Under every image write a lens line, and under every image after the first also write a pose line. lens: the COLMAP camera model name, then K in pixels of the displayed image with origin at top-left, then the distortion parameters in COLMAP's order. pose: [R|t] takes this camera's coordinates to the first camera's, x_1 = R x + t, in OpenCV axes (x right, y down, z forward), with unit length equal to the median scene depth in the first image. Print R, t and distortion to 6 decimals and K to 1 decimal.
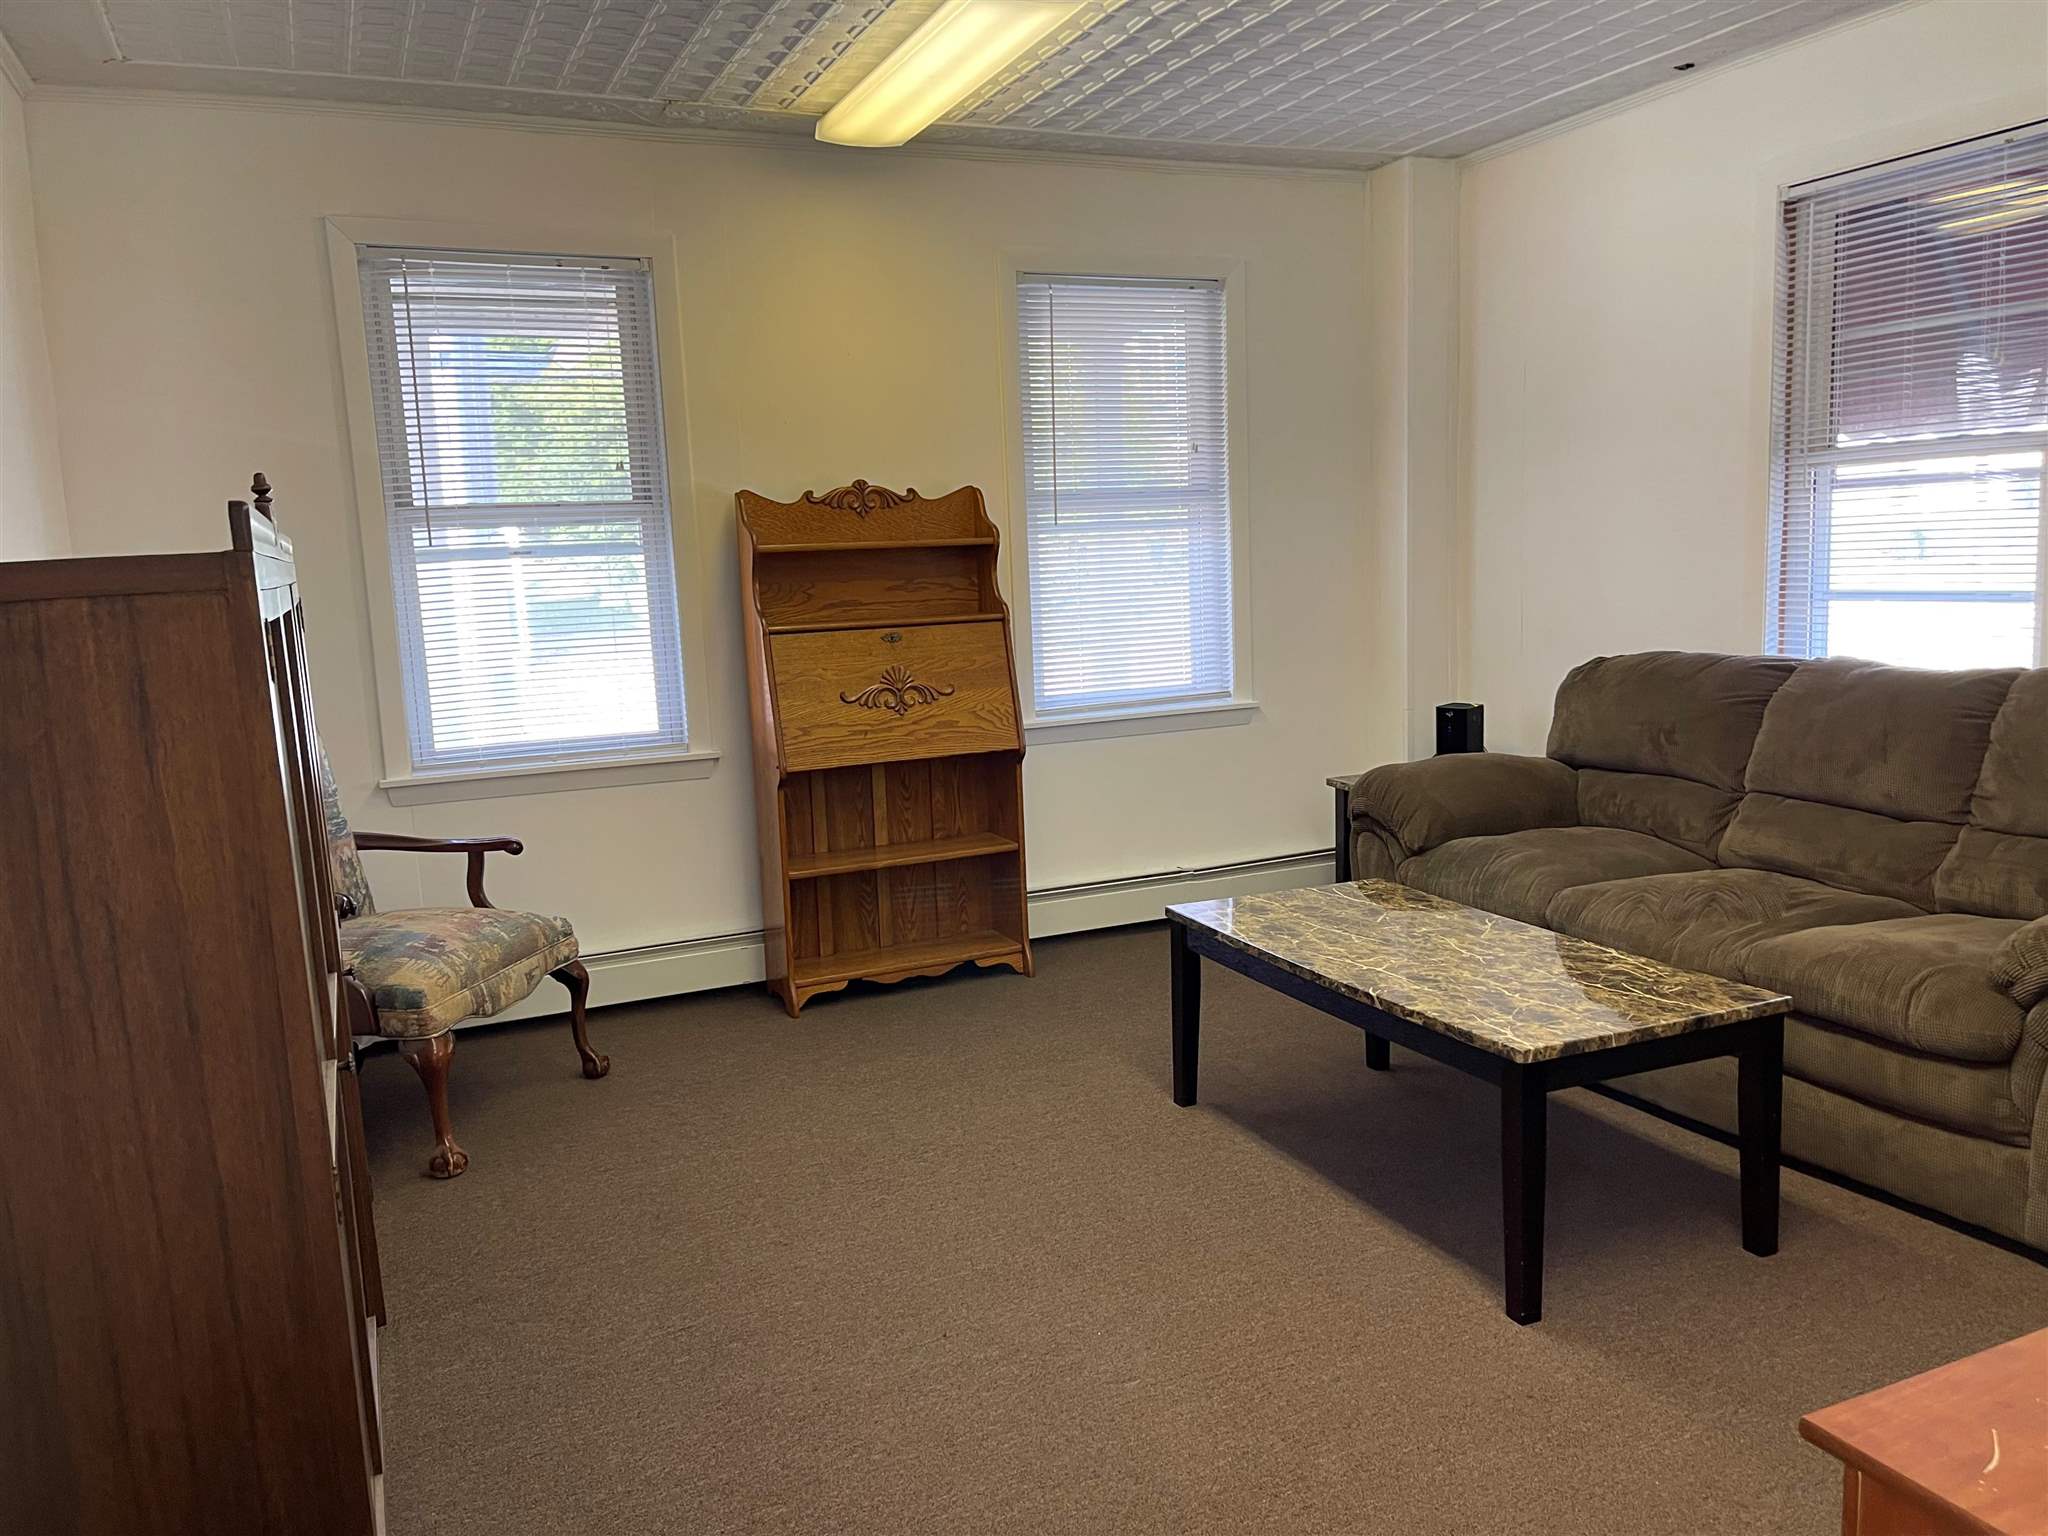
lens RADIAL K [[1546.7, 0, 1044.9], [0, 1546.7, 780.8], [0, 0, 1]] dist [0.068949, -0.099589]
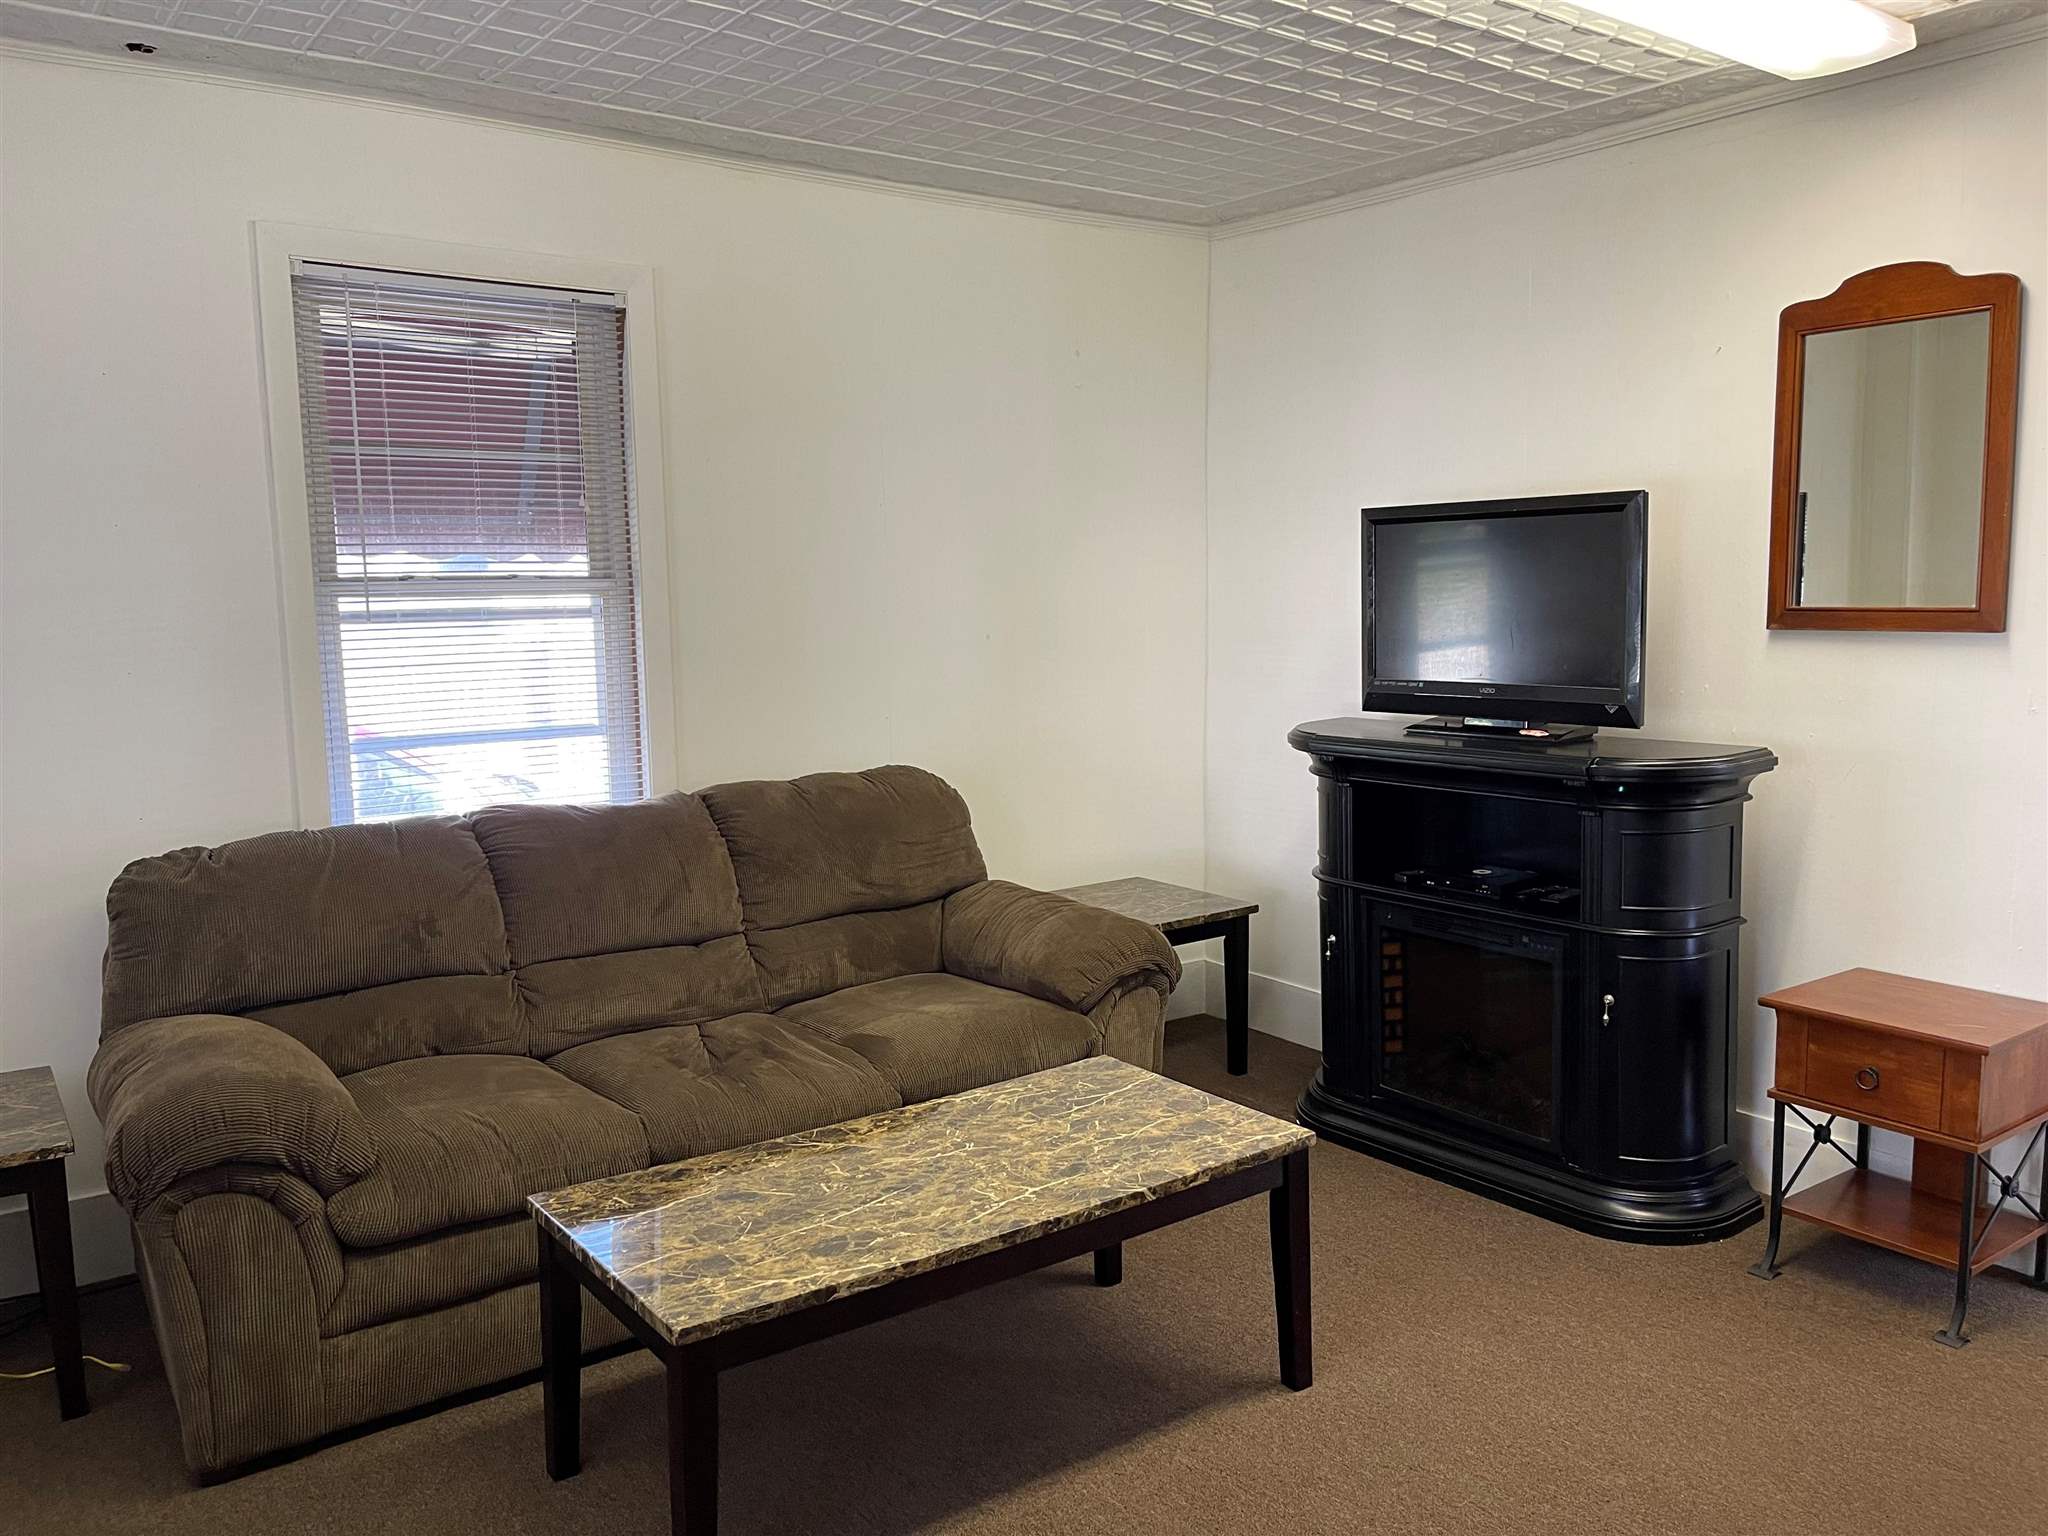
lens RADIAL K [[1546.7, 0, 1044.9], [0, 1546.7, 780.8], [0, 0, 1]] dist [0.068949, -0.099589]
pose [[-0.208611, -0.078050, 0.974879, -0.482302], [0.167848, 0.979163, 0.114311, -0.155366], [-0.963488, 0.187478, -0.191163, 0.927304]]
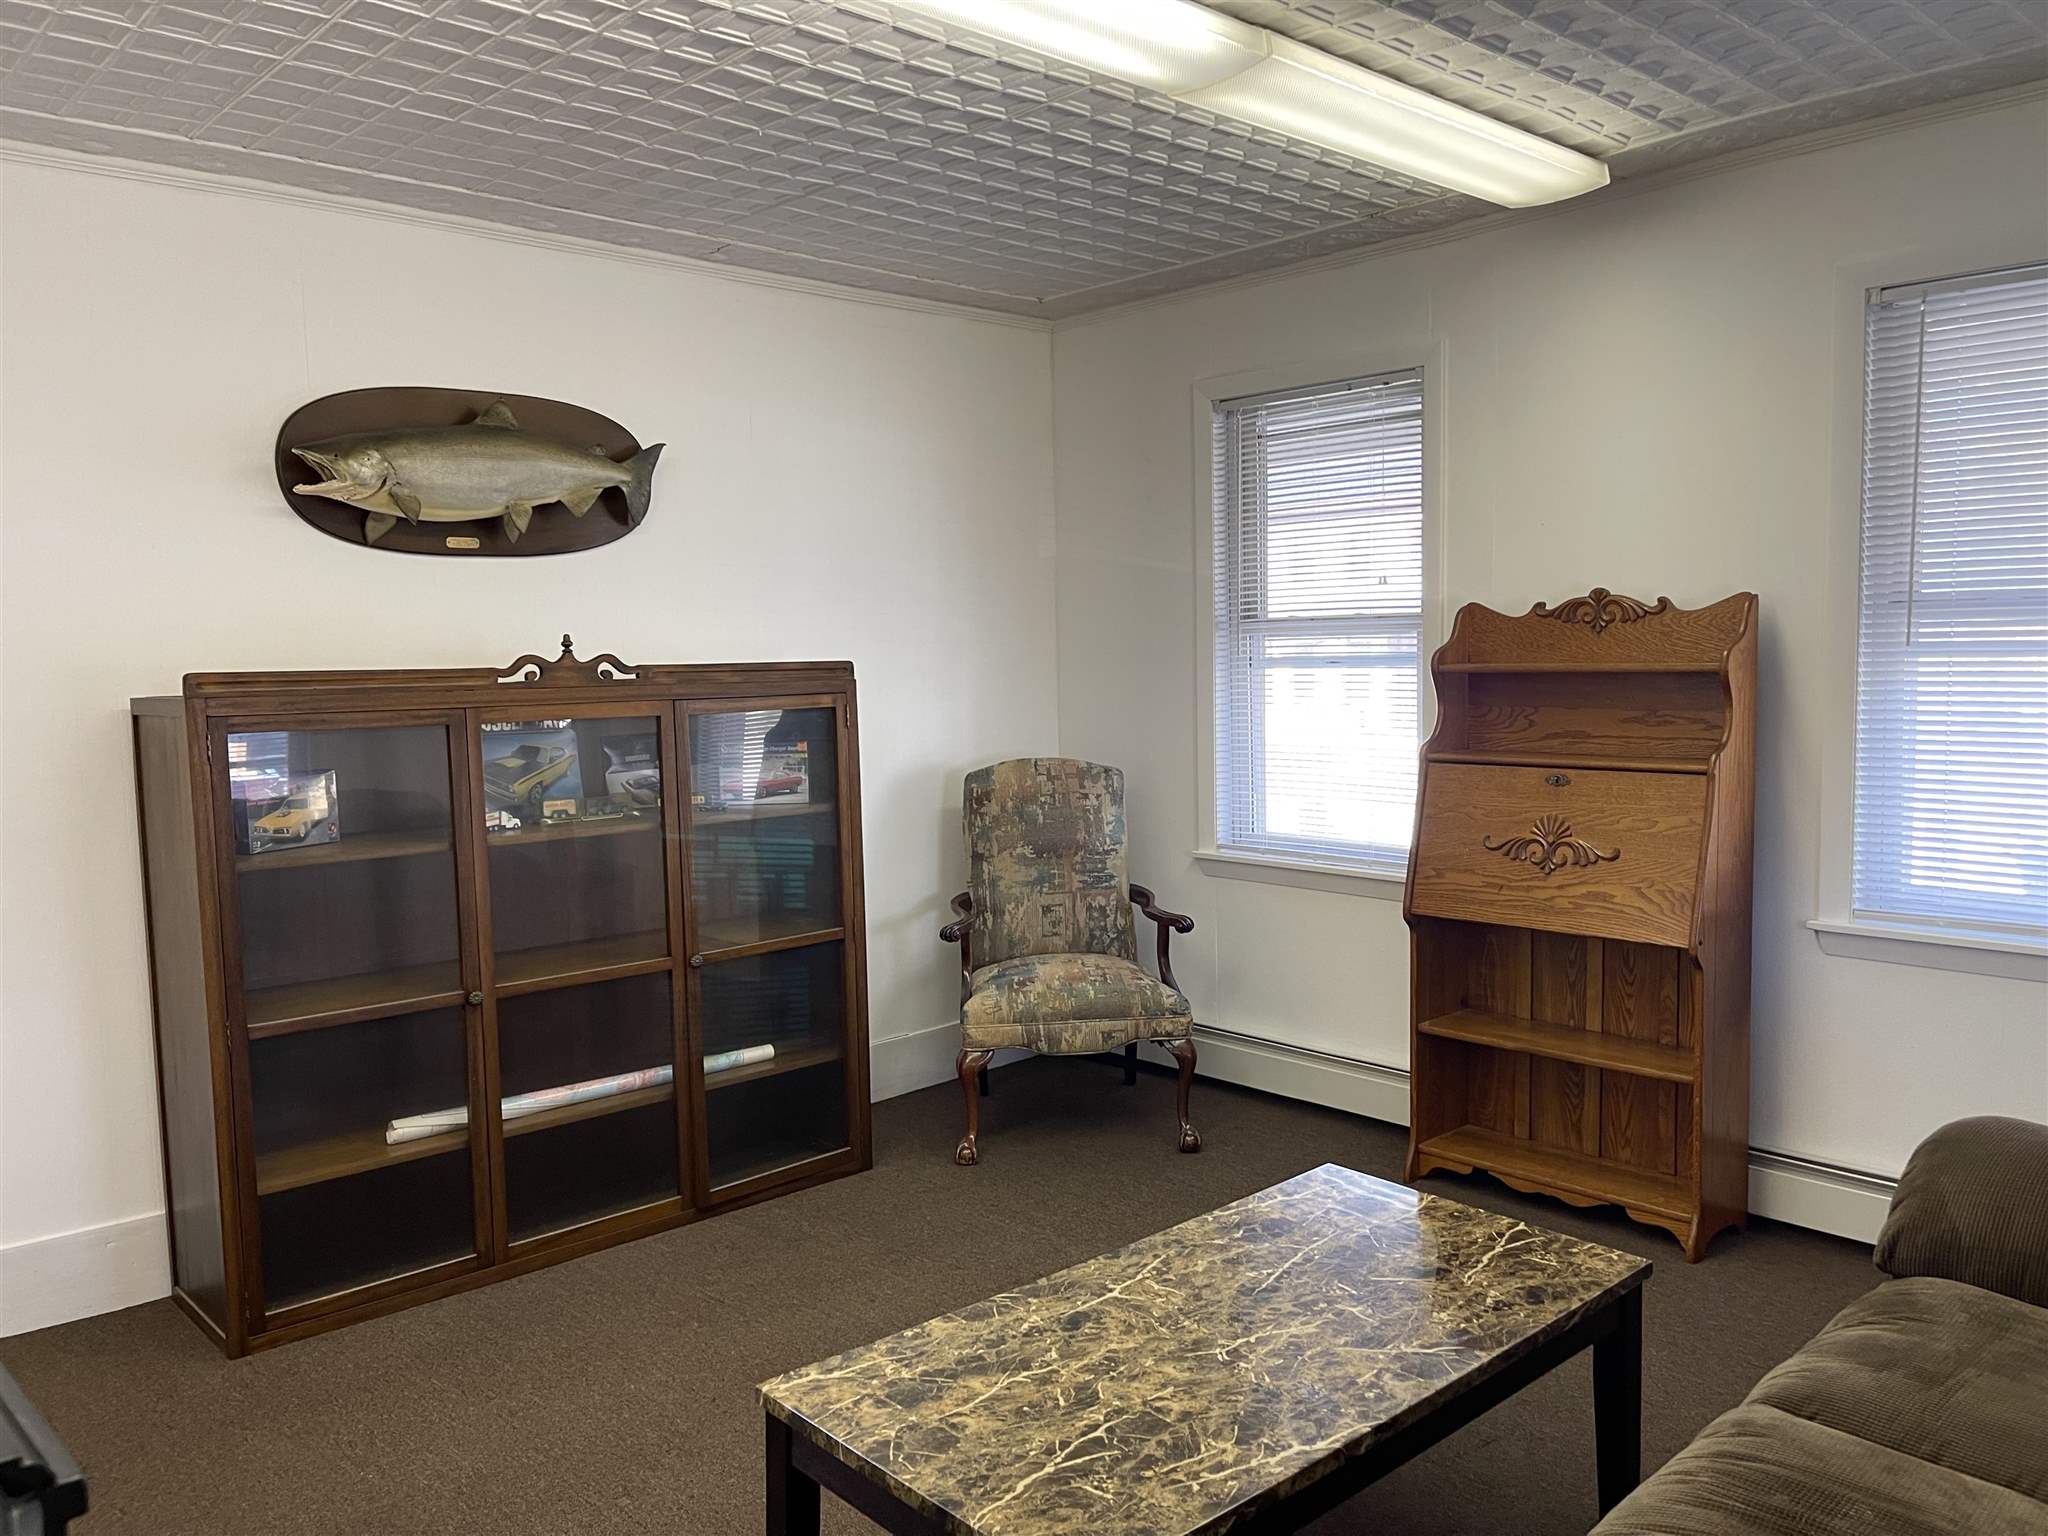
lens RADIAL K [[1546.7, 0, 1044.9], [0, 1546.7, 780.8], [0, 0, 1]] dist [0.068949, -0.099589]
pose [[0.316838, 0.115156, -0.941463, 0.732735], [-0.136687, 0.987785, 0.074821, -0.144205], [0.938579, 0.104979, 0.328708, 0.582423]]
